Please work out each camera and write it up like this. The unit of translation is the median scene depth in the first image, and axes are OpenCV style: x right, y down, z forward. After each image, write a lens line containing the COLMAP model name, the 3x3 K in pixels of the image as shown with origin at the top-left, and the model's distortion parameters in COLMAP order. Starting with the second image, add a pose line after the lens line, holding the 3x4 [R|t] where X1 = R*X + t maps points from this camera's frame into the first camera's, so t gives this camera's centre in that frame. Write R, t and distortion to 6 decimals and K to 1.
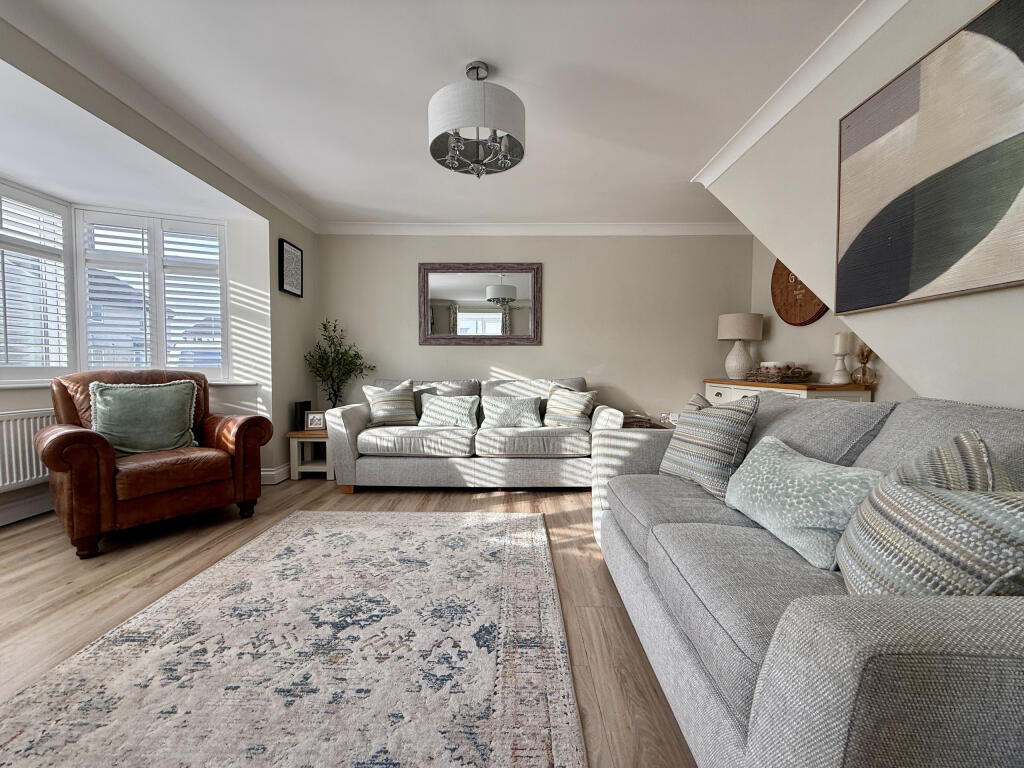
lens RADIAL K [[408.3, 0, 509.3], [0, 408.3, 383.3], [0, 0, 1]] dist [0.001298, 0.000311]
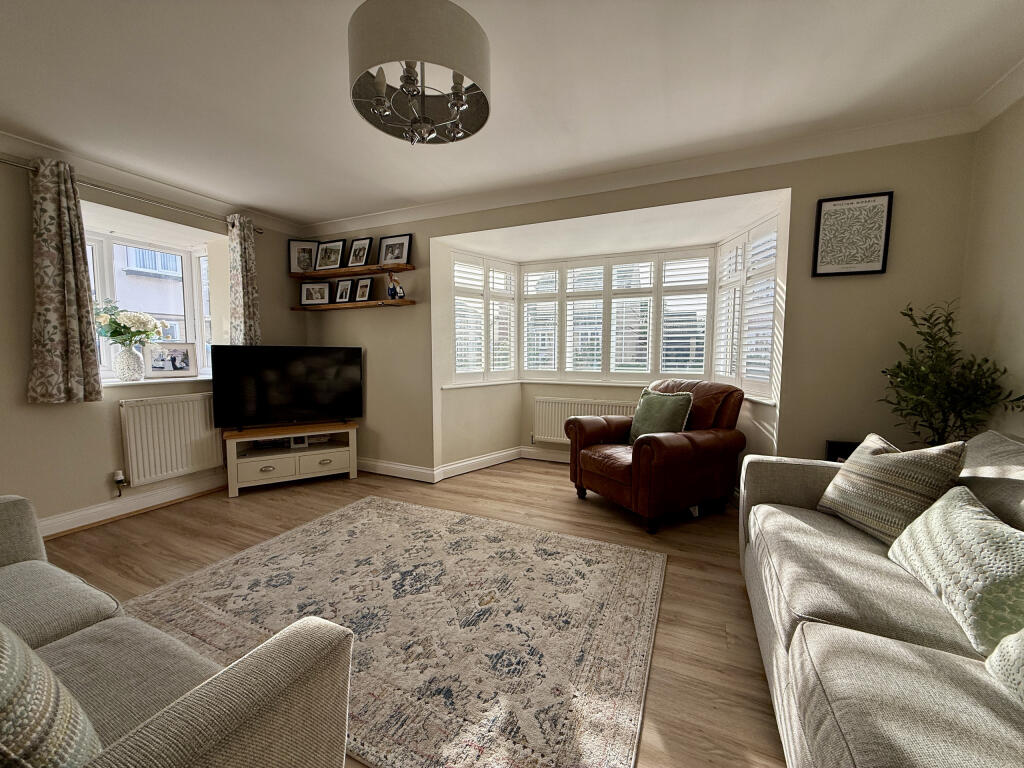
lens RADIAL K [[408.3, 0, 510.2], [0, 408.3, 387.5], [0, 0, 1]] dist [0.001298, 0.000311]
pose [[-0.411548, 0.076227, -0.908195, 0.545943], [-0.036266, 0.994337, 0.099891, -0.164607], [0.910666, 0.074046, -0.406453, 1.497706]]
